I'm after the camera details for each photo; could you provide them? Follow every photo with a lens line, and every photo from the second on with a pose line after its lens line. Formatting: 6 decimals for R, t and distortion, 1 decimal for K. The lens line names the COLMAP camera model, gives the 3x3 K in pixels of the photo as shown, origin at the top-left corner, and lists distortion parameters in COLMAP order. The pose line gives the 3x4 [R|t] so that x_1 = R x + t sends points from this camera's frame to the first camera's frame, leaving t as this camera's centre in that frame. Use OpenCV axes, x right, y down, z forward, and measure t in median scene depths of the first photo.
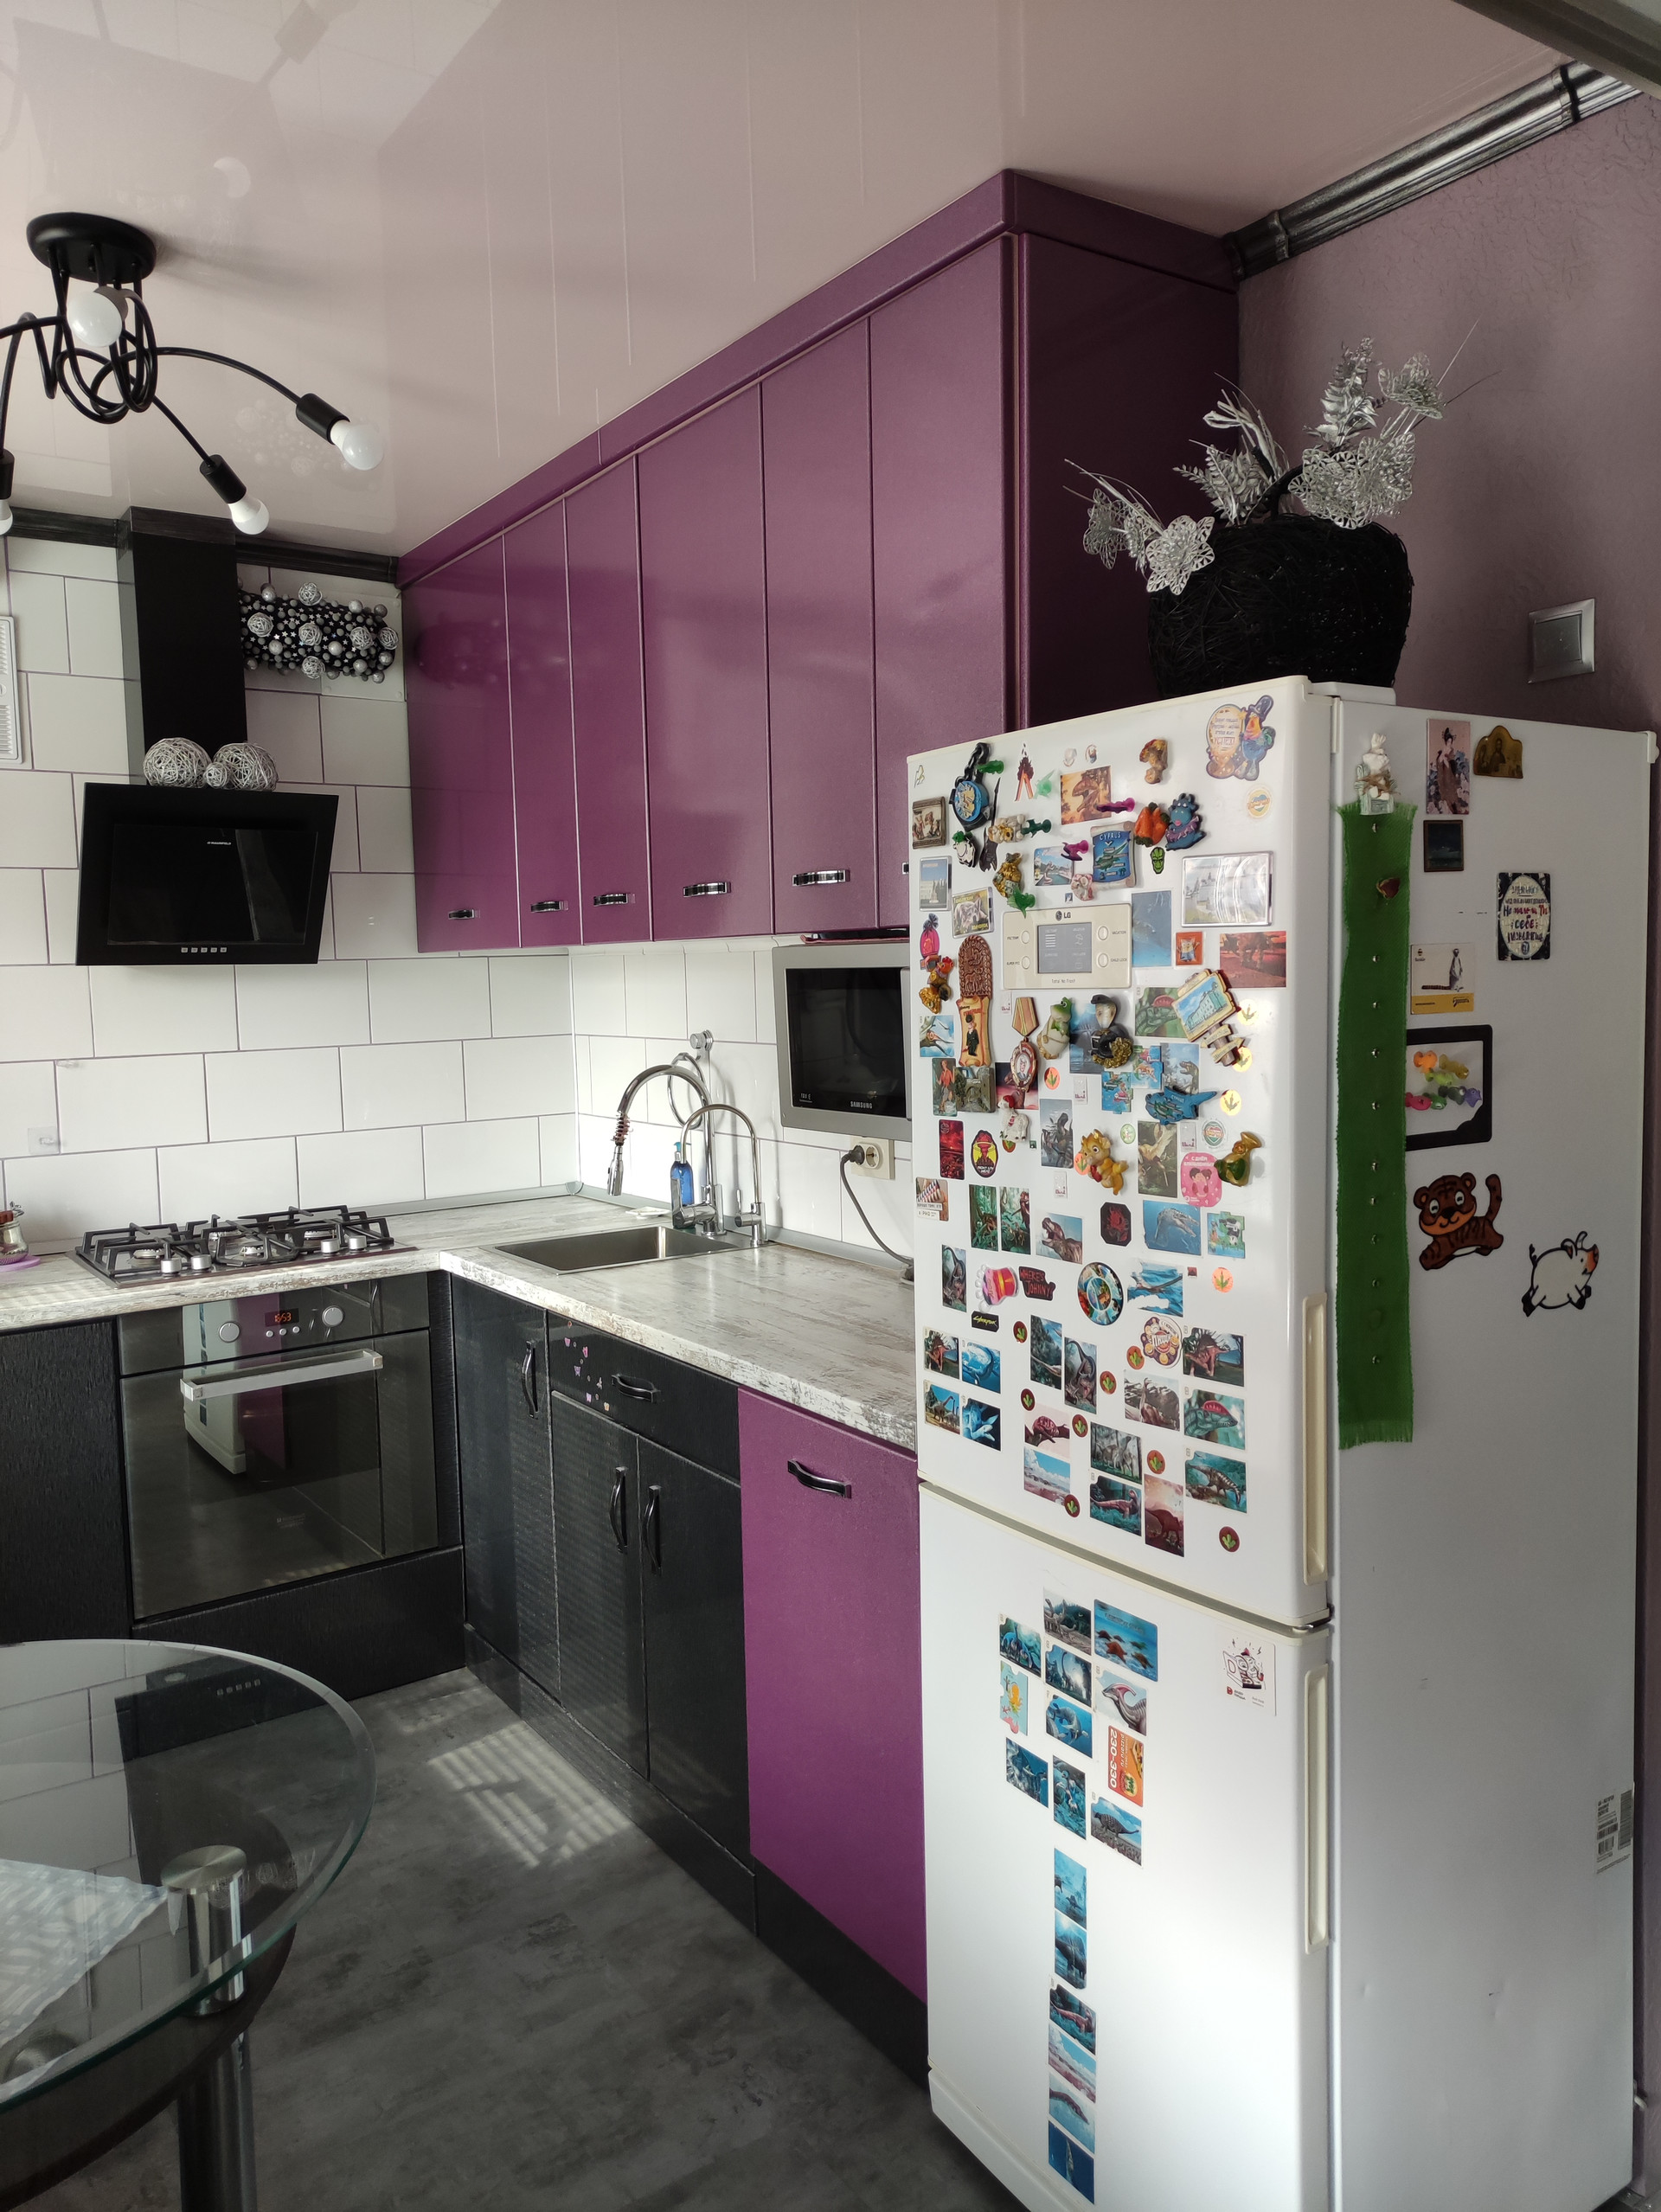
lens RADIAL K [[1636.8, 0, 830.4], [0, 1636.8, 1098.0], [0, 0, 1]] dist [0.049224, -0.025024]
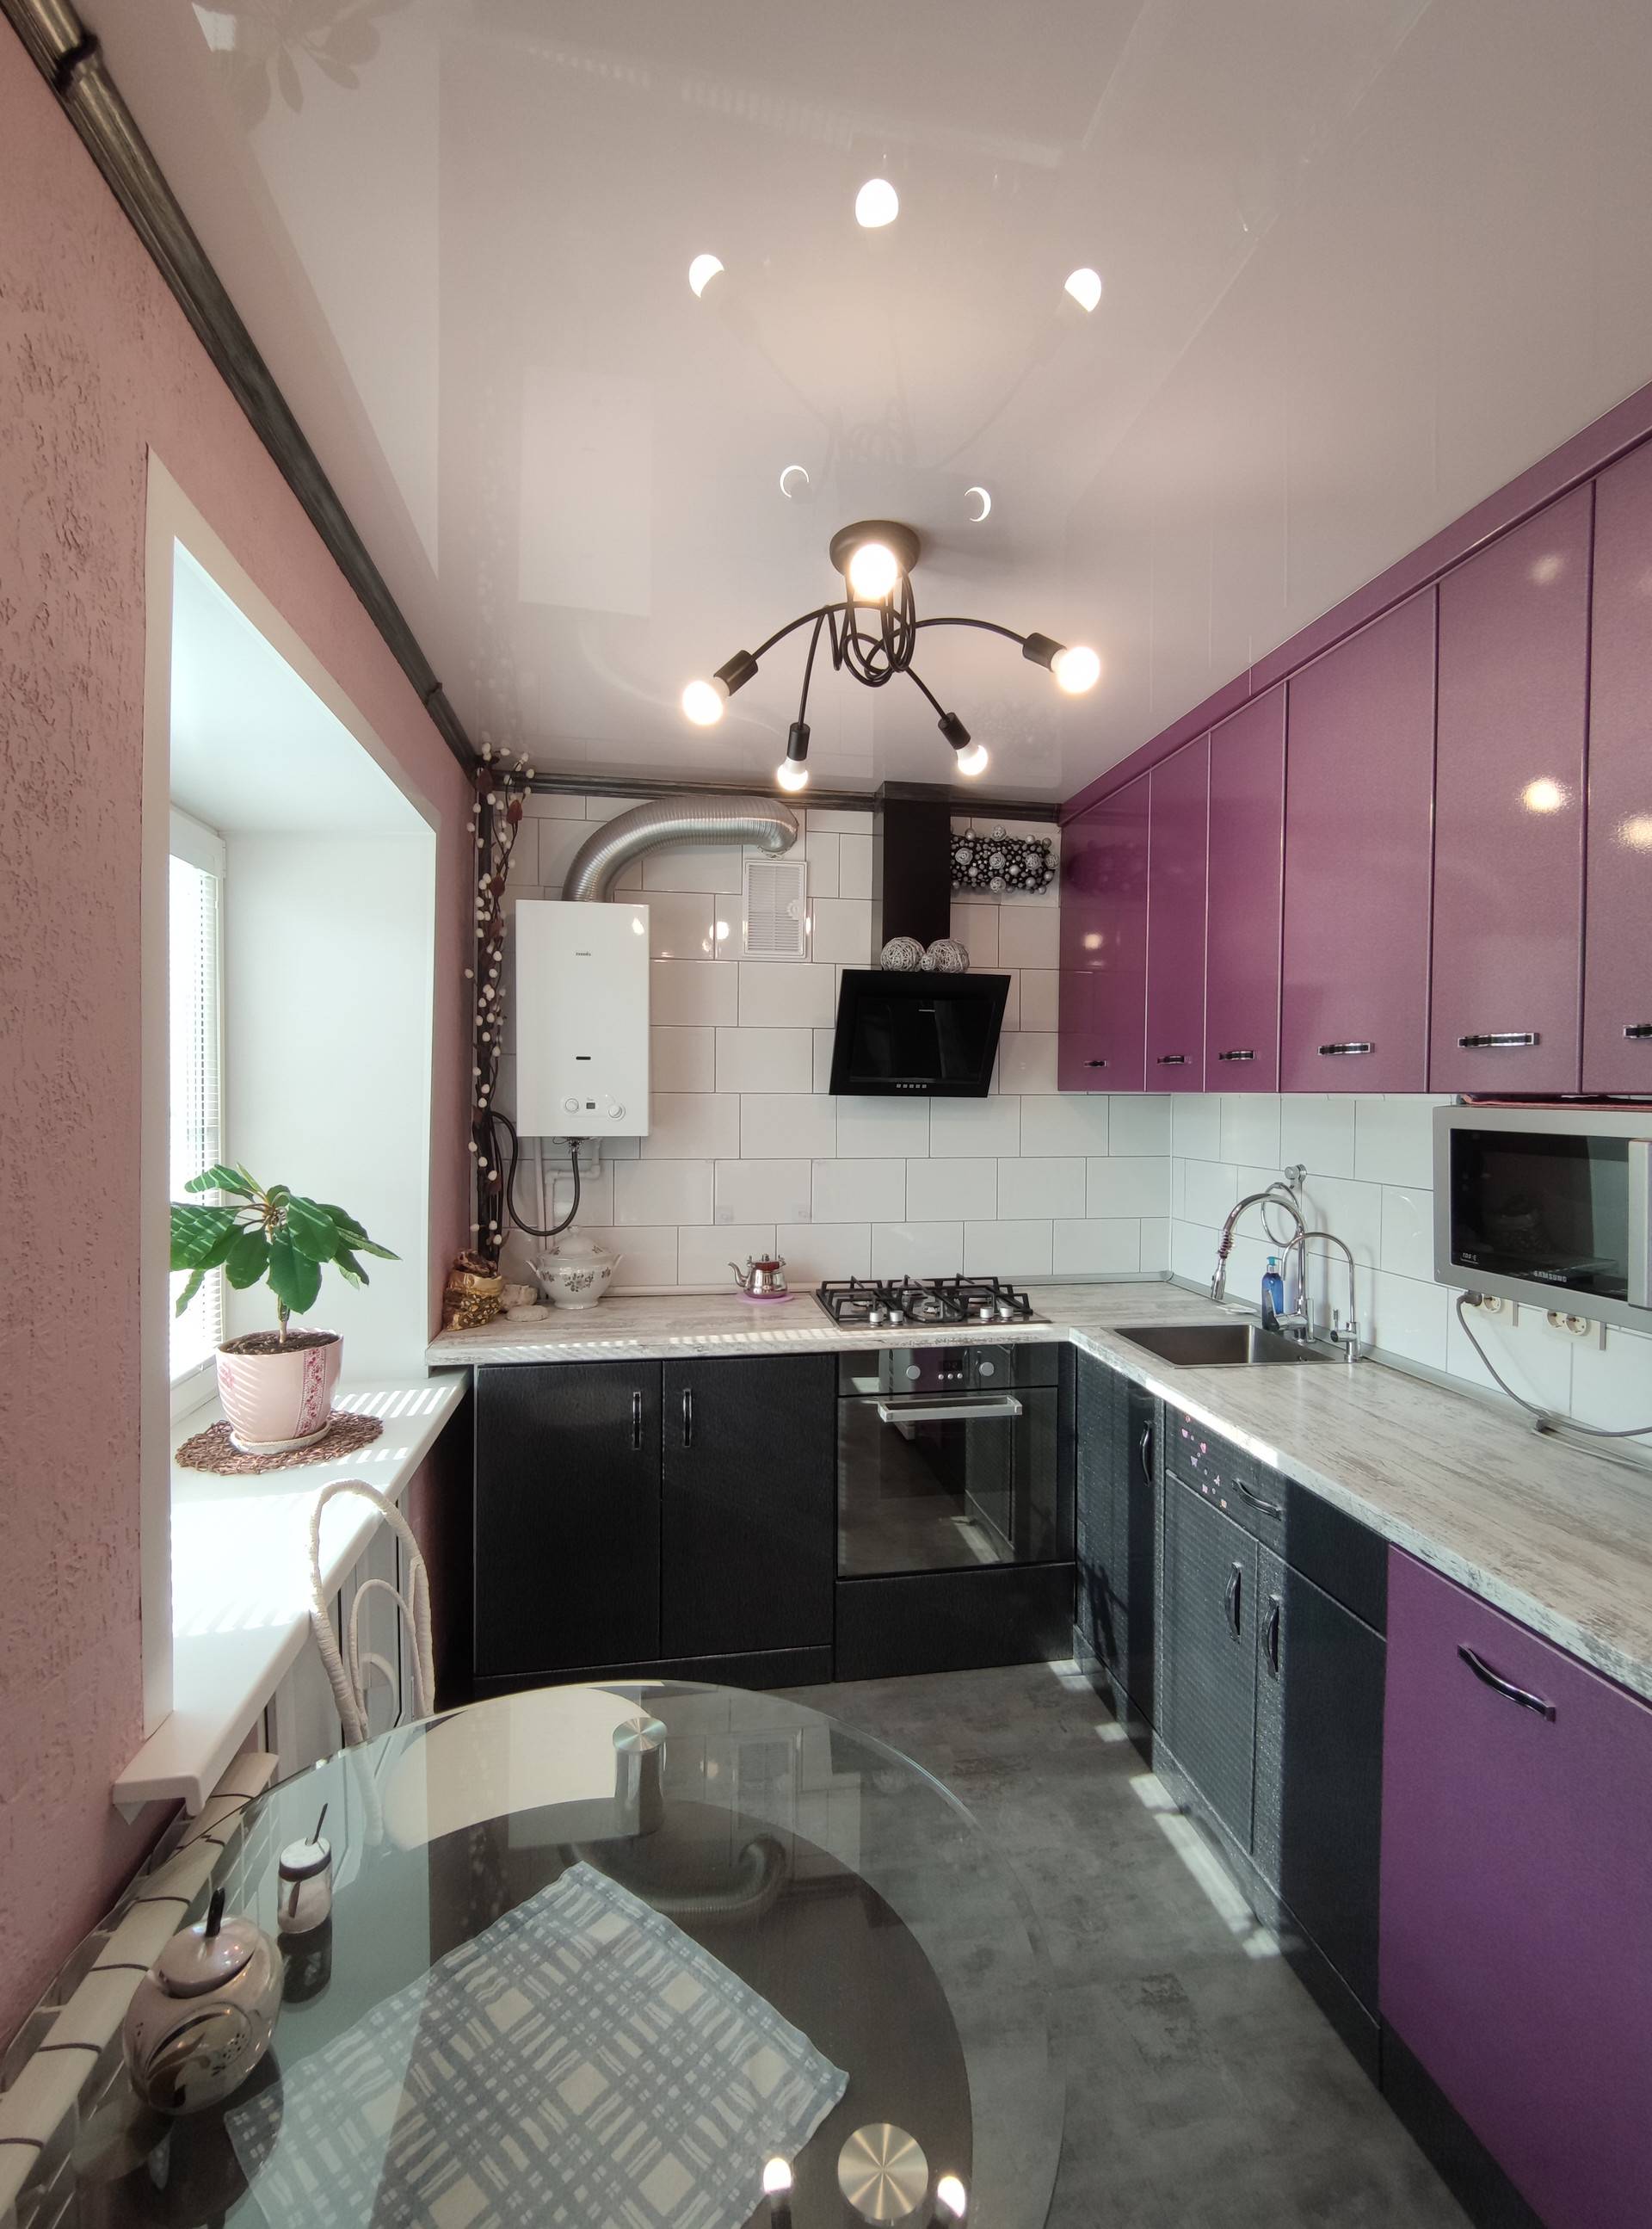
lens RADIAL K [[1024.0, 0, 840.5], [0, 1024.0, 1105.5], [0, 0, 1]] dist [-0.000165, -0.001633]
pose [[0.911998, 0.037232, -0.408501, -0.098142], [-0.063262, 0.996724, -0.050390, -0.032140], [0.405286, 0.071798, 0.911366, 0.228504]]
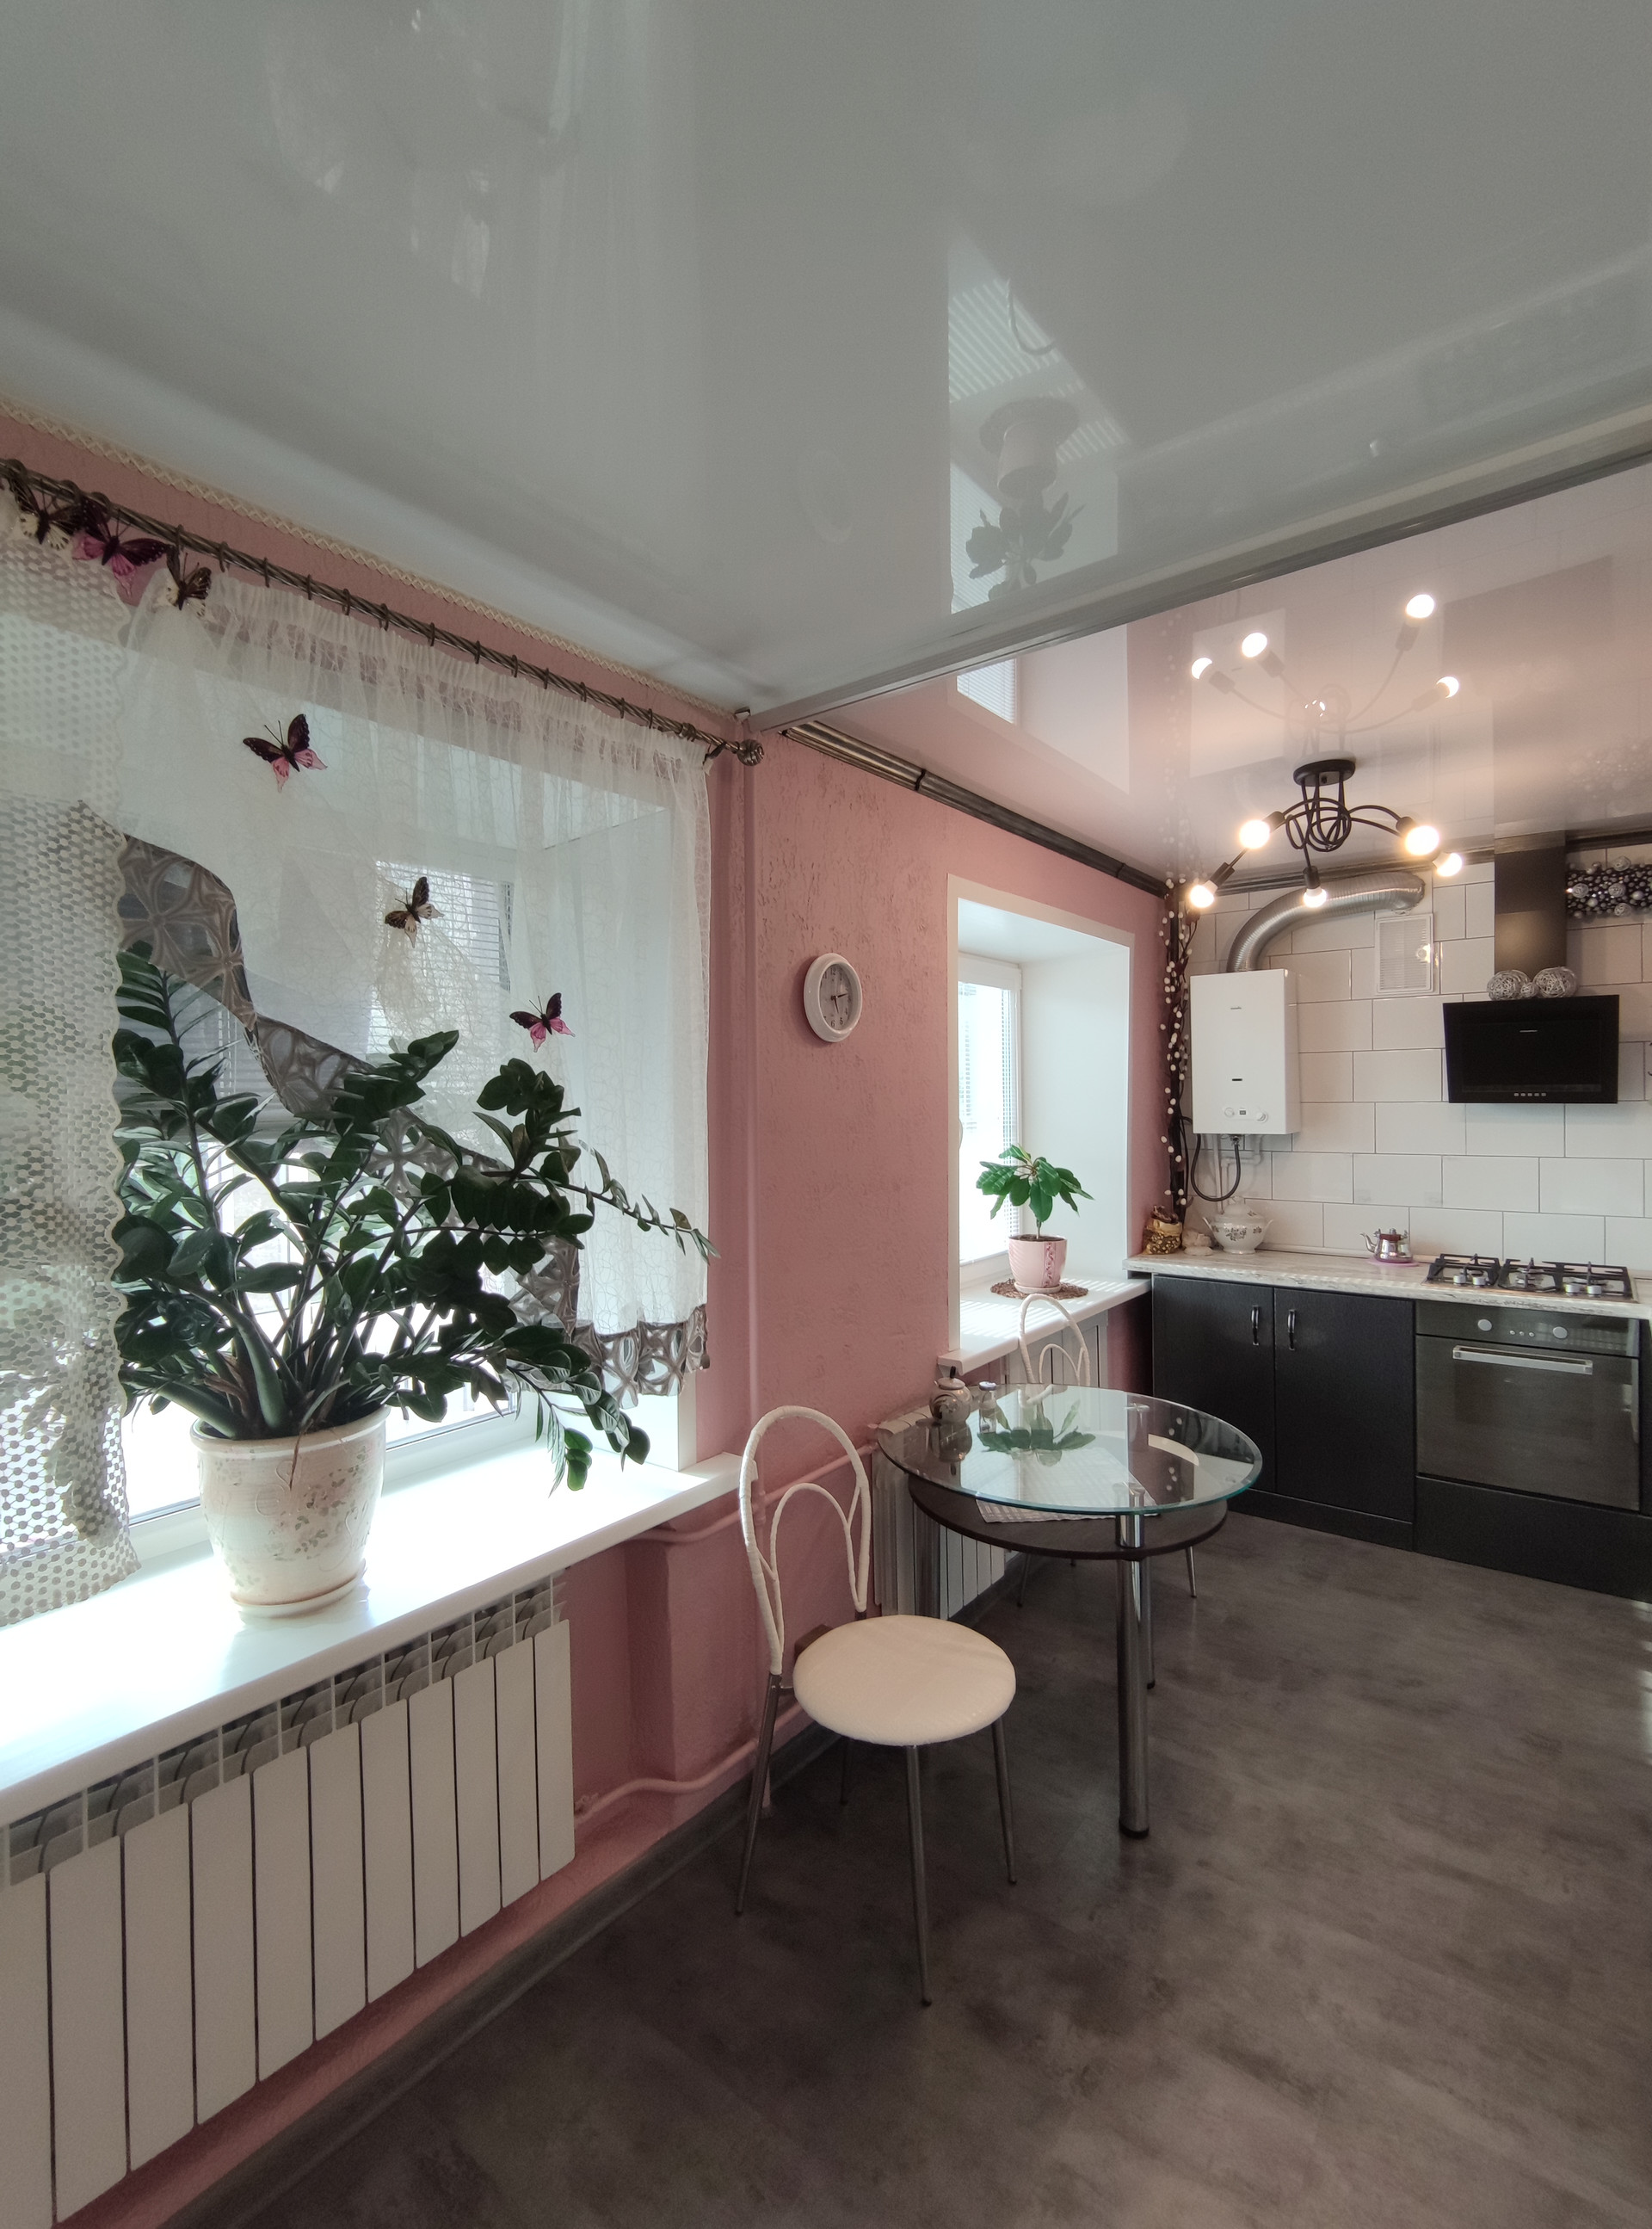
lens RADIAL K [[1024.0, 0, 826.3], [0, 1024.0, 1108.4], [0, 0, 1]] dist [-0.000165, -0.001633]
pose [[0.317656, 0.032559, -0.947647, 0.452997], [-0.073285, 0.997264, 0.009698, -0.043859], [0.945370, 0.066368, 0.319173, 0.022447]]
